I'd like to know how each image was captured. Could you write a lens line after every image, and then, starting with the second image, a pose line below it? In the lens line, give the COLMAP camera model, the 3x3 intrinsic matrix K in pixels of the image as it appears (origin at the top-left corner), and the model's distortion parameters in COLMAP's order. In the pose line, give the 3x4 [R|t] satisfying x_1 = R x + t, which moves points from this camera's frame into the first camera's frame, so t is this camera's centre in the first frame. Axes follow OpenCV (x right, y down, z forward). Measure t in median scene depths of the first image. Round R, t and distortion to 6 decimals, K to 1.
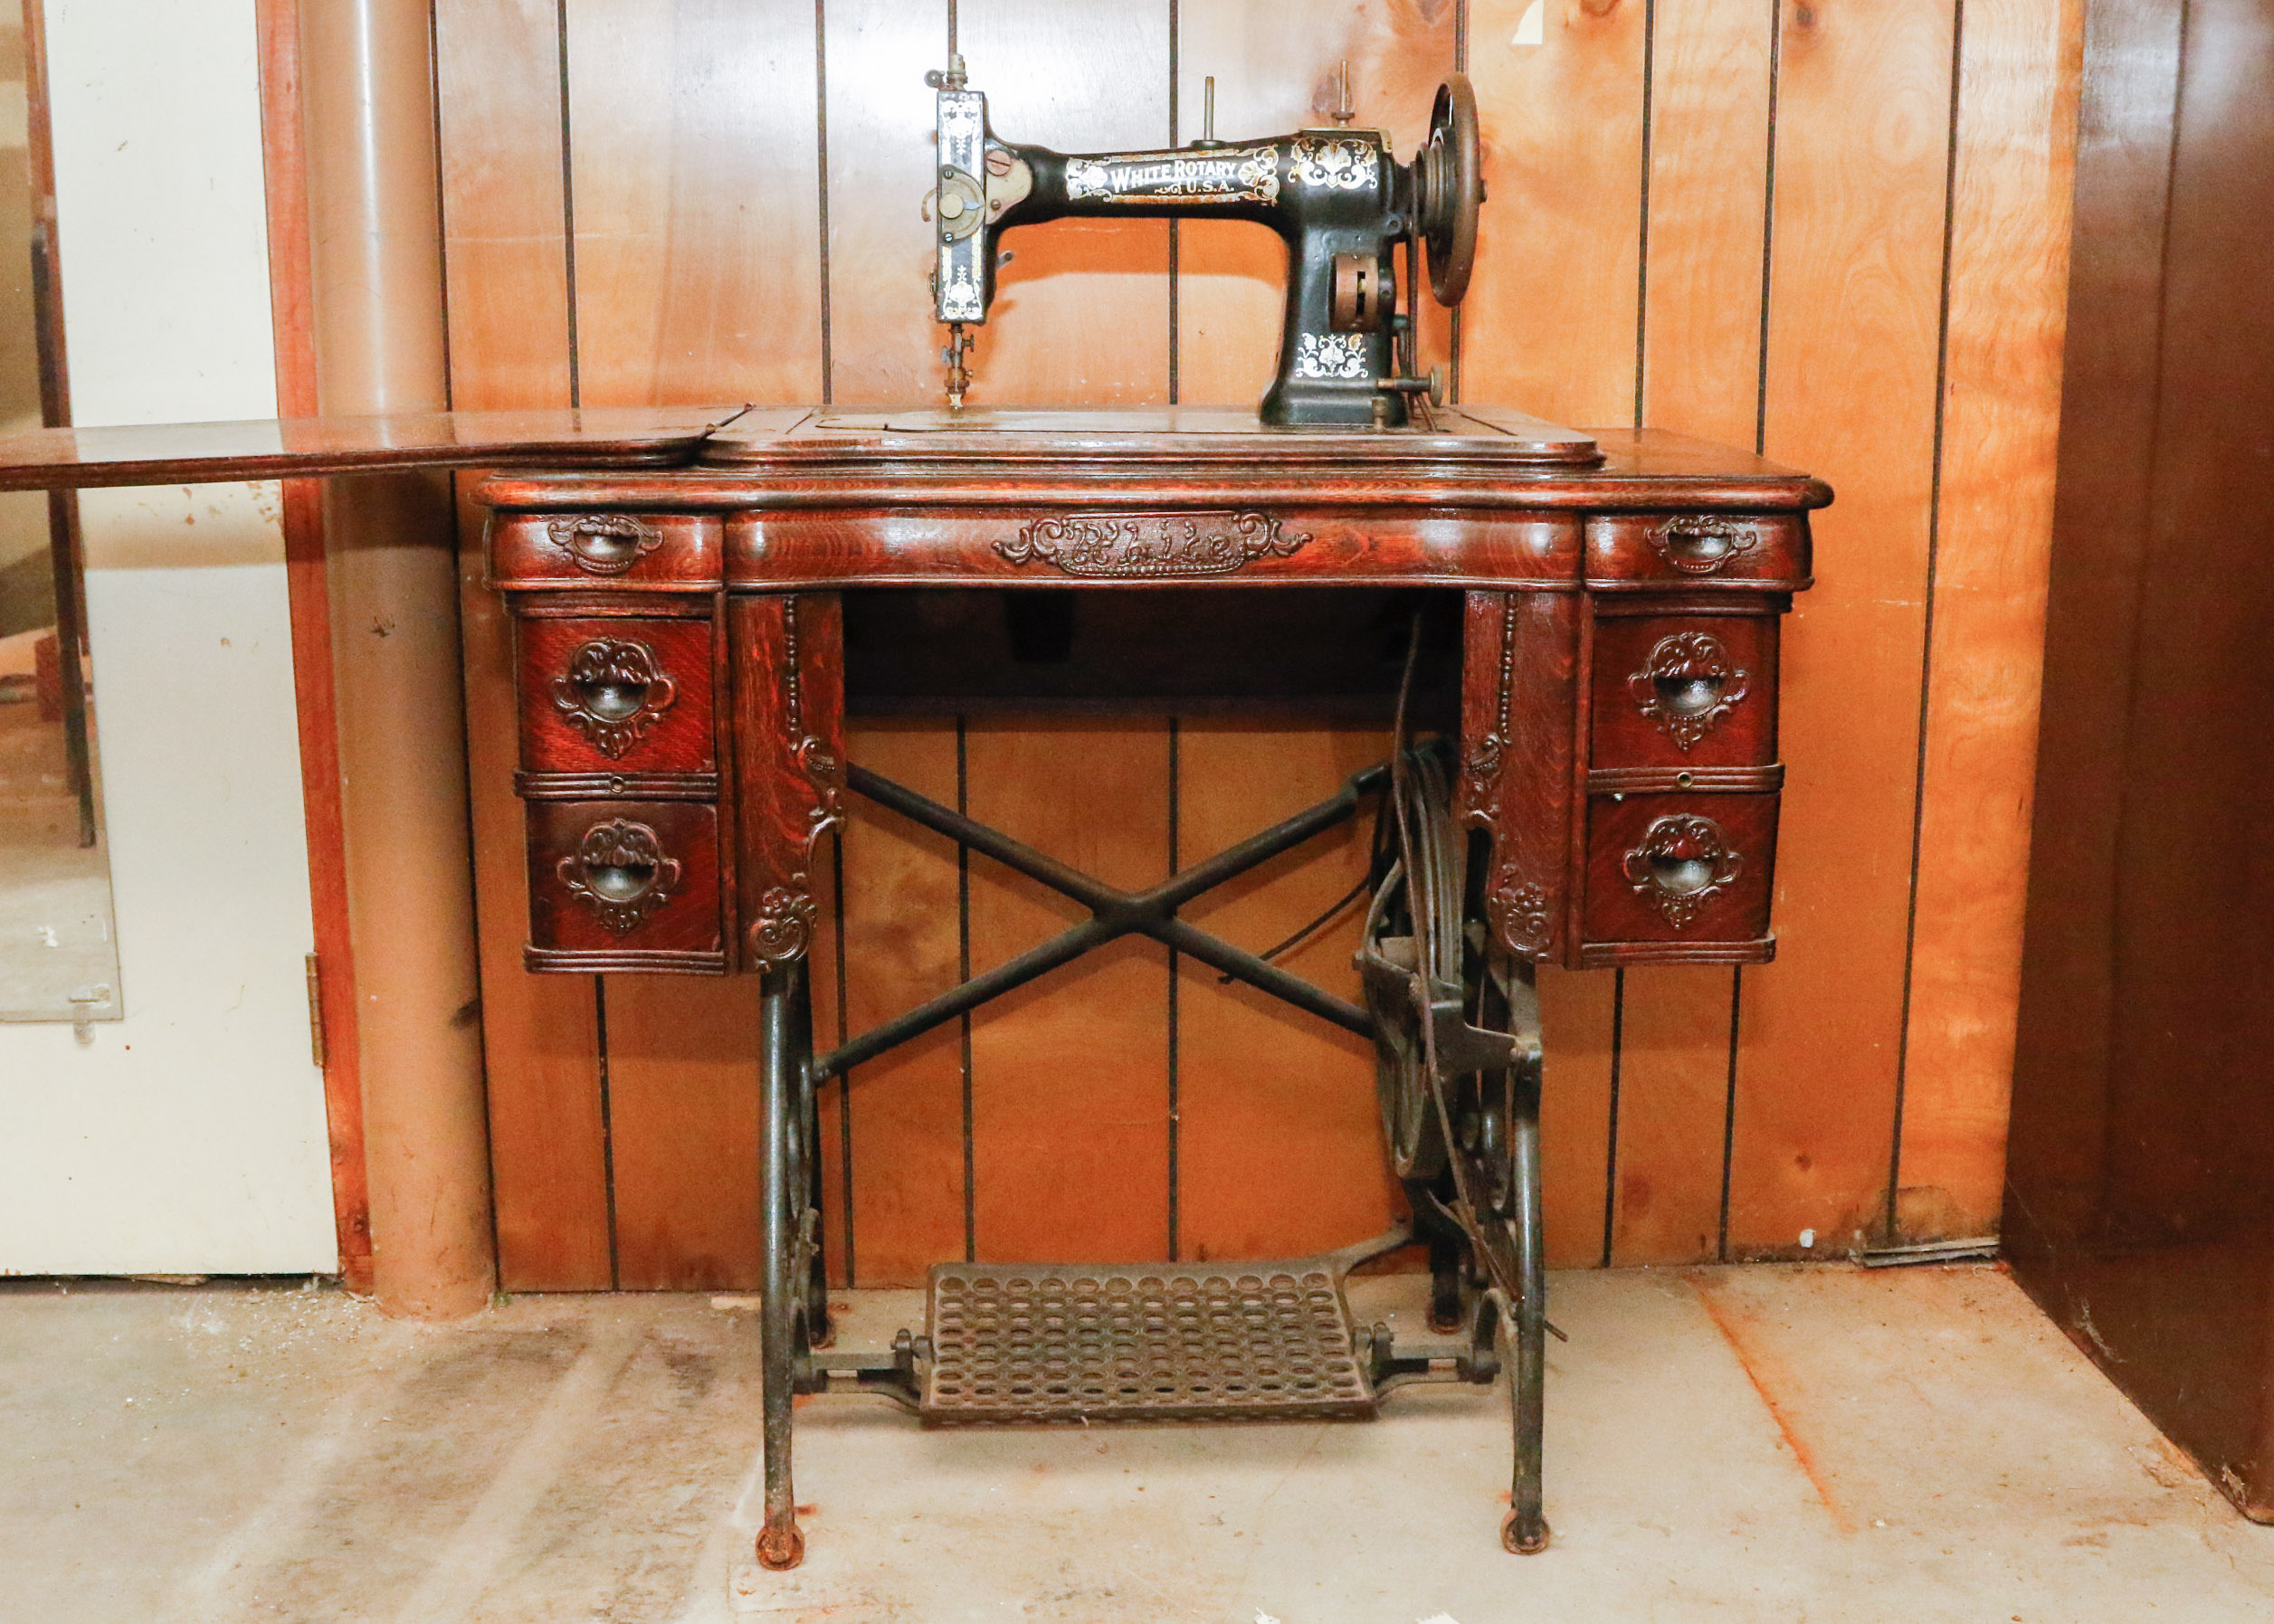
lens RADIAL K [[2725.5, 0, 1125.0], [0, 2725.5, 815.1], [0, 0, 1]] dist [-0.129651, 0.024409]
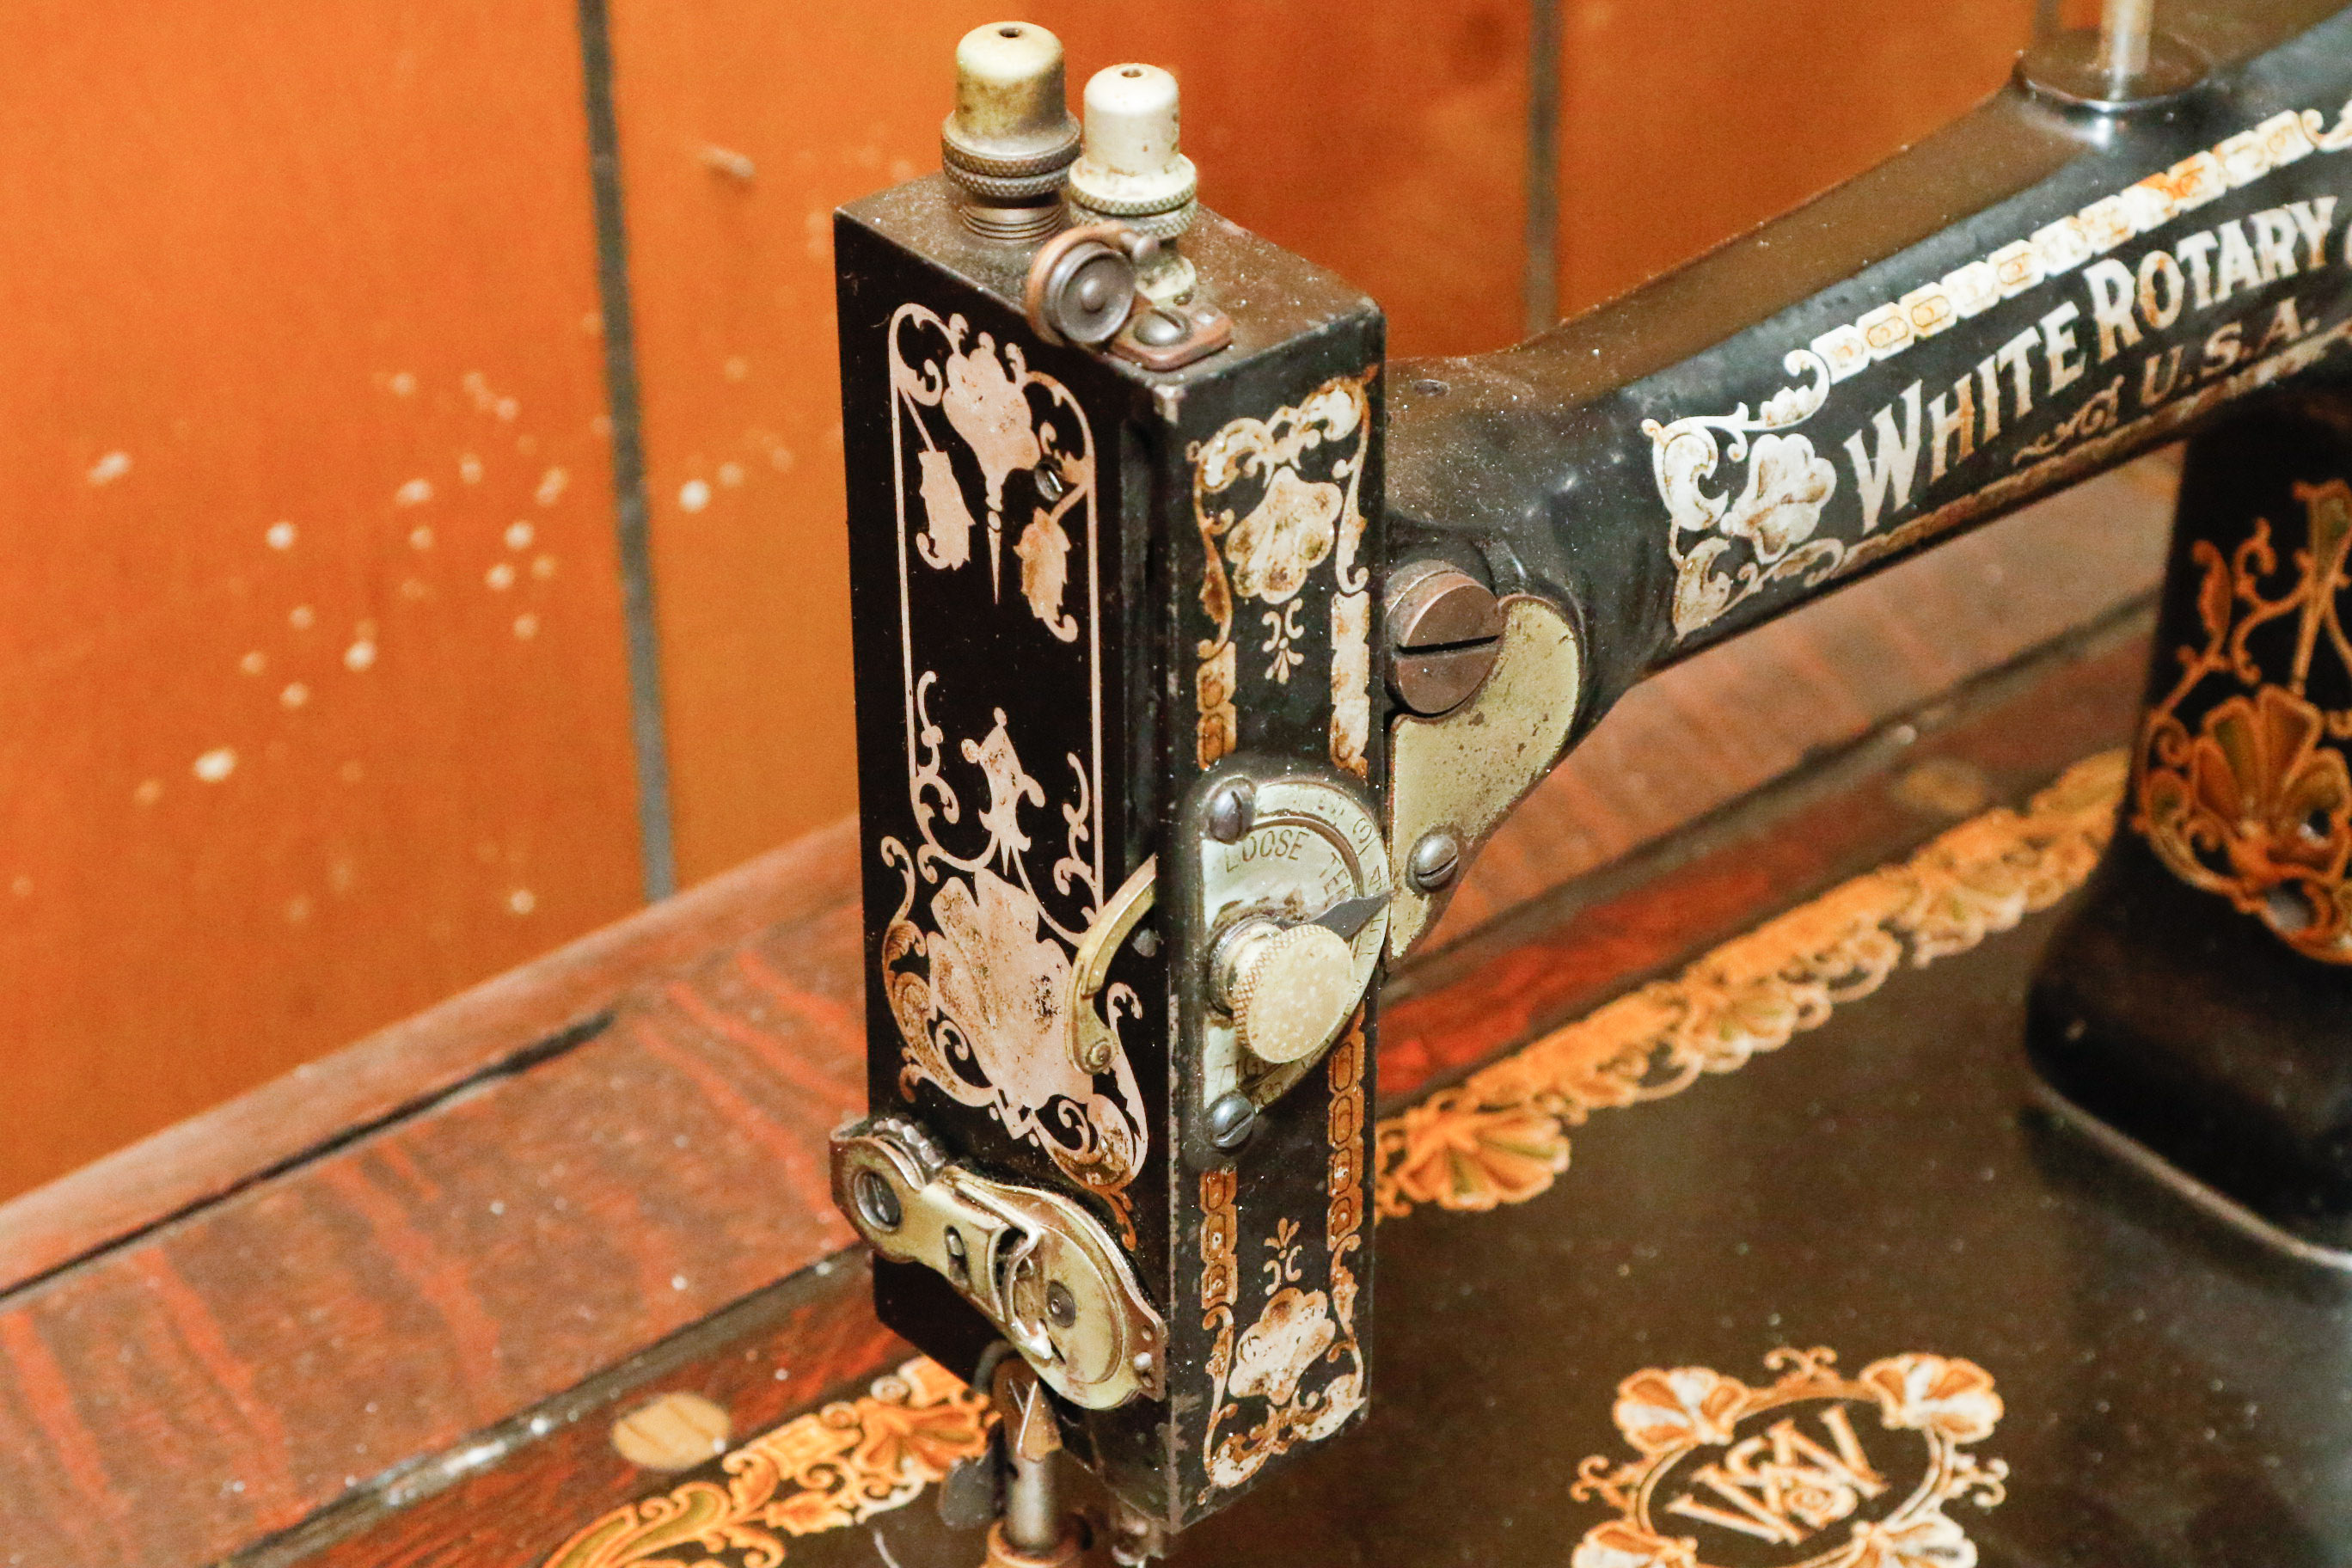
lens RADIAL K [[6196.0, 0, 1175.7], [0, 6196.0, 834.1], [0, 0, 1]] dist [0.112404, 0.406896]
pose [[0.777819, -0.346156, 0.524569, -0.266012], [0.138356, 0.908487, 0.394347, -0.383582], [-0.613070, -0.234153, 0.754531, 0.710503]]
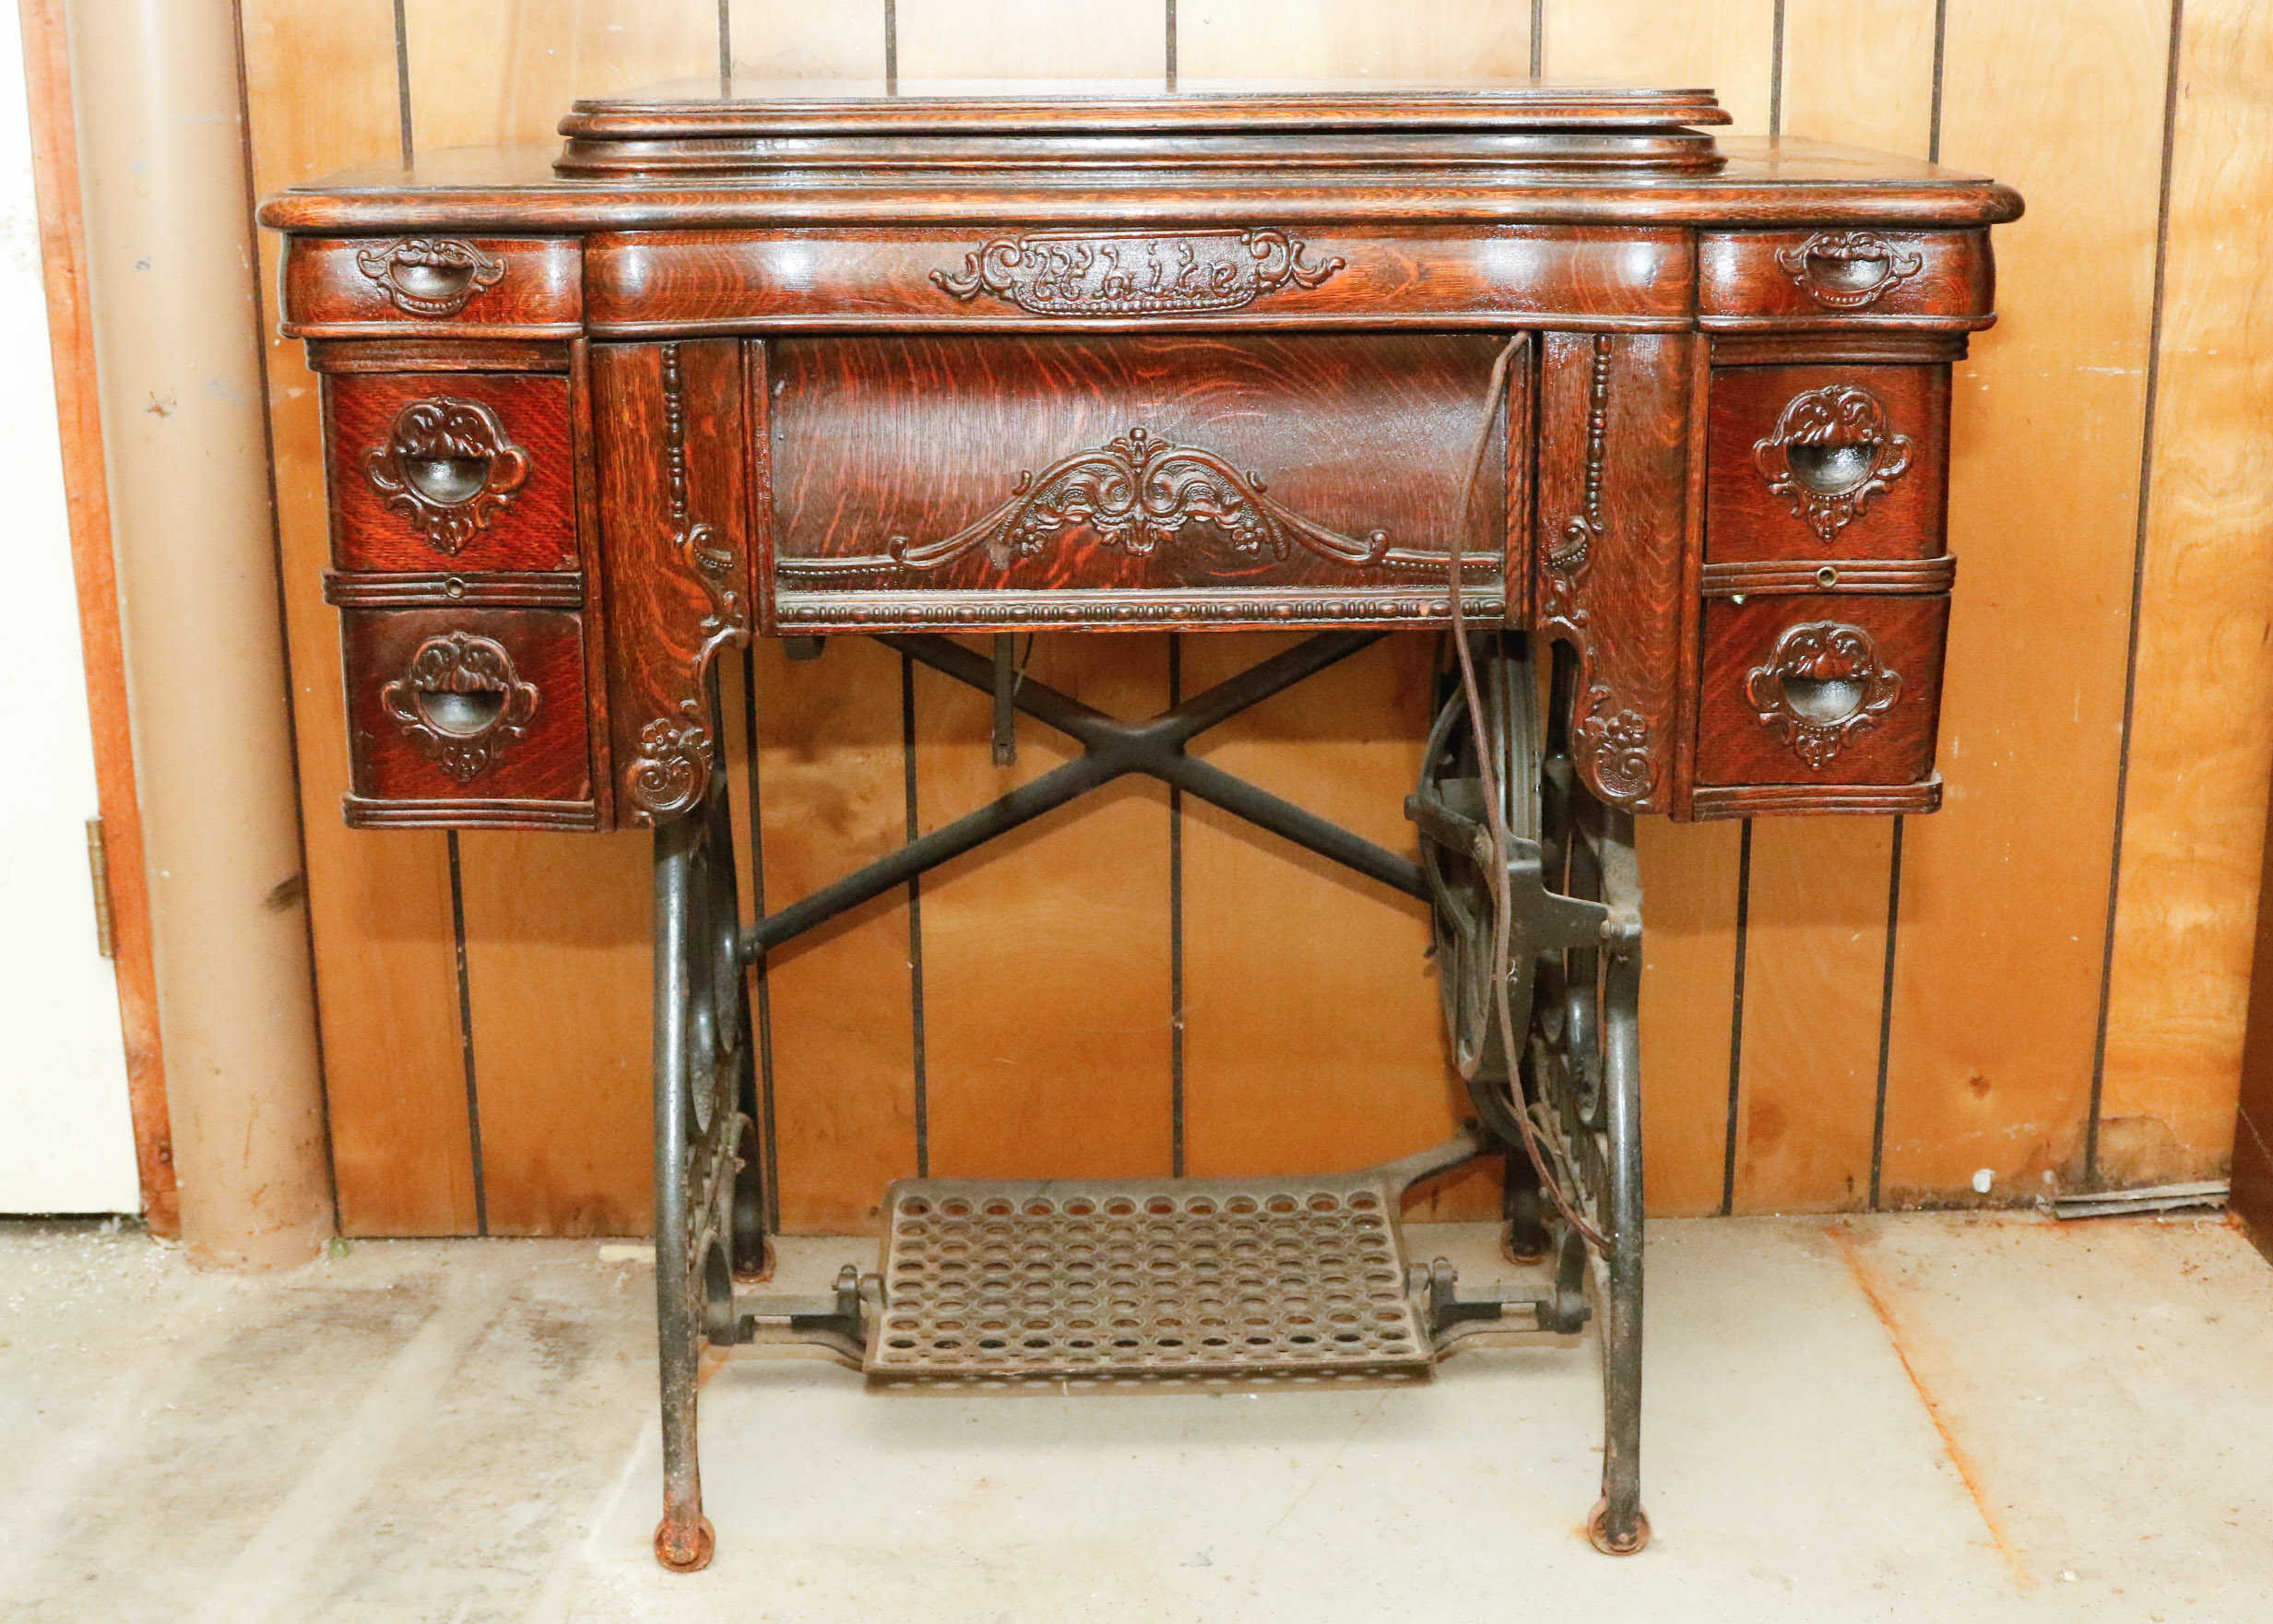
lens RADIAL K [[3188.8, 0, 1138.9], [0, 3188.8, 836.1], [0, 0, 1]] dist [-0.131371, 0.301852]
pose [[0.999813, -0.001702, -0.019250, 0.025644], [0.003064, 0.997477, 0.070928, -0.003770], [0.019081, -0.070974, 0.997296, 0.082421]]
